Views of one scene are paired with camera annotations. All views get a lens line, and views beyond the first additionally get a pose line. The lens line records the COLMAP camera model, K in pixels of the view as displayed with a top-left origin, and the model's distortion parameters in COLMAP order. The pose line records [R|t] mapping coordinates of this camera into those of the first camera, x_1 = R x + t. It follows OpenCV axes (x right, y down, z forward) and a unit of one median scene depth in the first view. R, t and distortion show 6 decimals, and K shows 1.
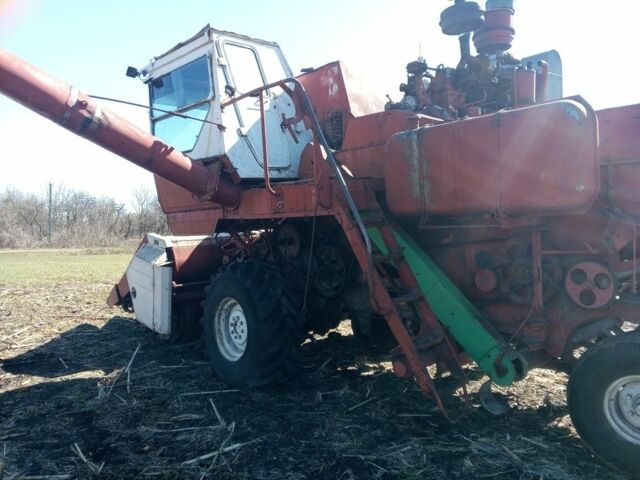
lens RADIAL K [[526.3, 0, 320.0], [0, 526.3, 240.0], [0, 0, 1]] dist [0.000209, -0.006968]
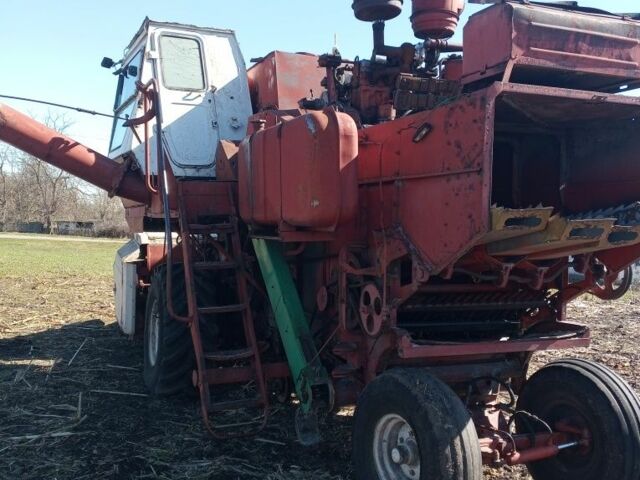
lens RADIAL K [[688.7, 0, 320.0], [0, 688.7, 240.0], [0, 0, 1]] dist [-0.006190, -0.024655]
pose [[0.947610, 0.070177, -0.311626, 0.520155], [-0.075109, 0.997168, -0.003838, -0.016100], [0.310474, 0.027043, 0.950197, -0.103273]]
